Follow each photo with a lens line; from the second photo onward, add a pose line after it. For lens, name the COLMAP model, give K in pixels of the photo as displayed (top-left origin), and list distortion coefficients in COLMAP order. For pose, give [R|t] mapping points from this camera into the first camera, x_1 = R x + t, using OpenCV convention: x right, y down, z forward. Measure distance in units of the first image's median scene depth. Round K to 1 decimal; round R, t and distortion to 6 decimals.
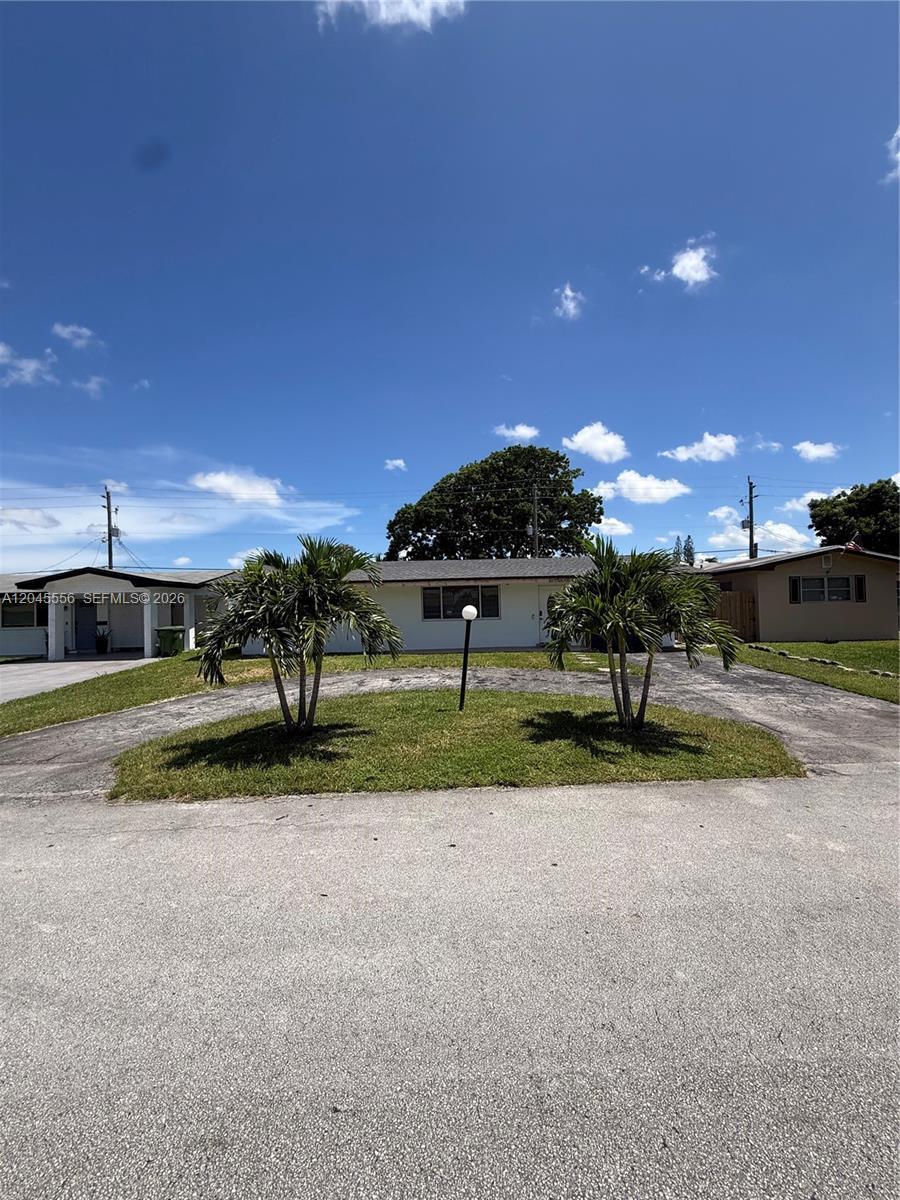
lens RADIAL K [[489.1, 0, 450.0], [0, 489.1, 600.0], [0, 0, 1]] dist [-0.003213, -0.000173]
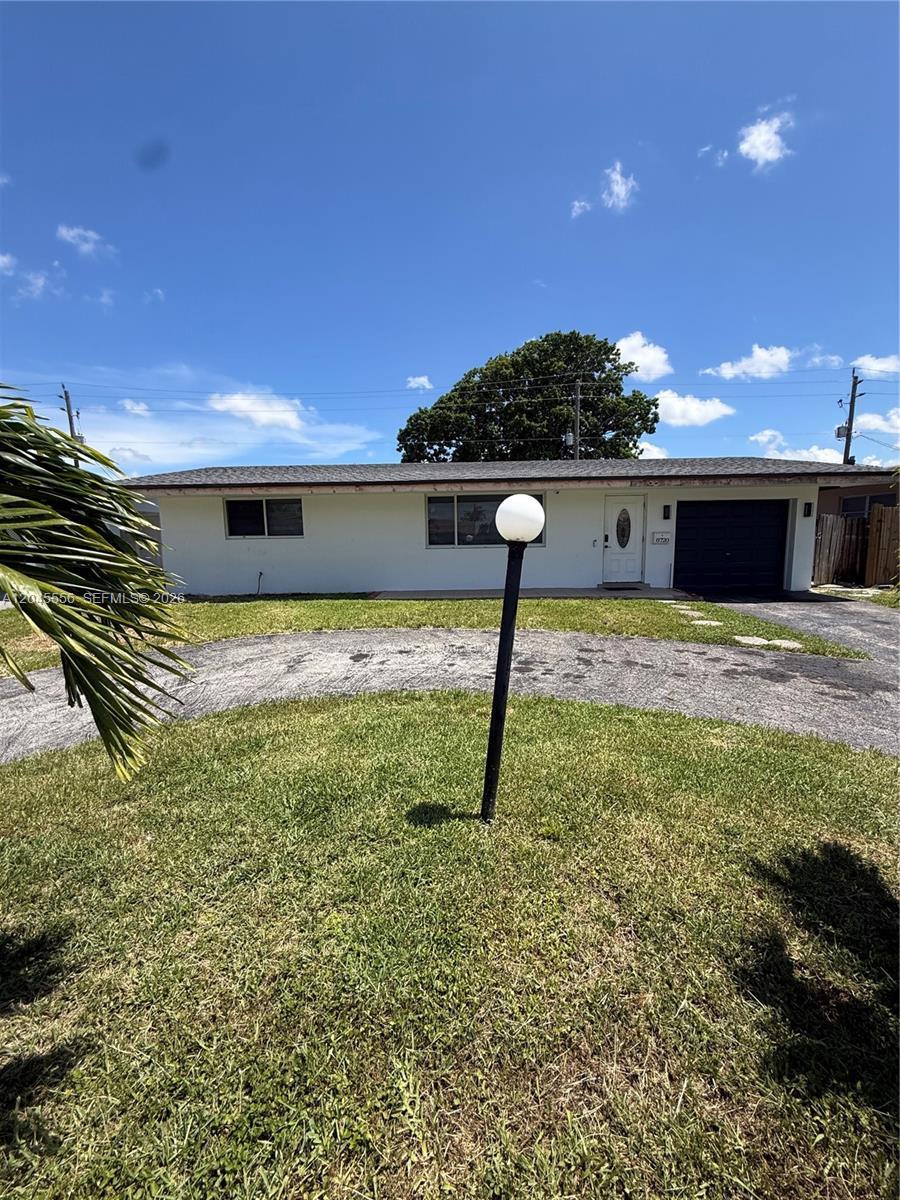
lens RADIAL K [[489.1, 0, 450.0], [0, 489.1, 600.0], [0, 0, 1]] dist [-0.003213, -0.000173]
pose [[0.998976, 0.014972, -0.042695, 0.001759], [-0.008606, 0.989313, 0.145551, 0.005853], [0.044418, -0.145034, 0.988429, 0.124770]]
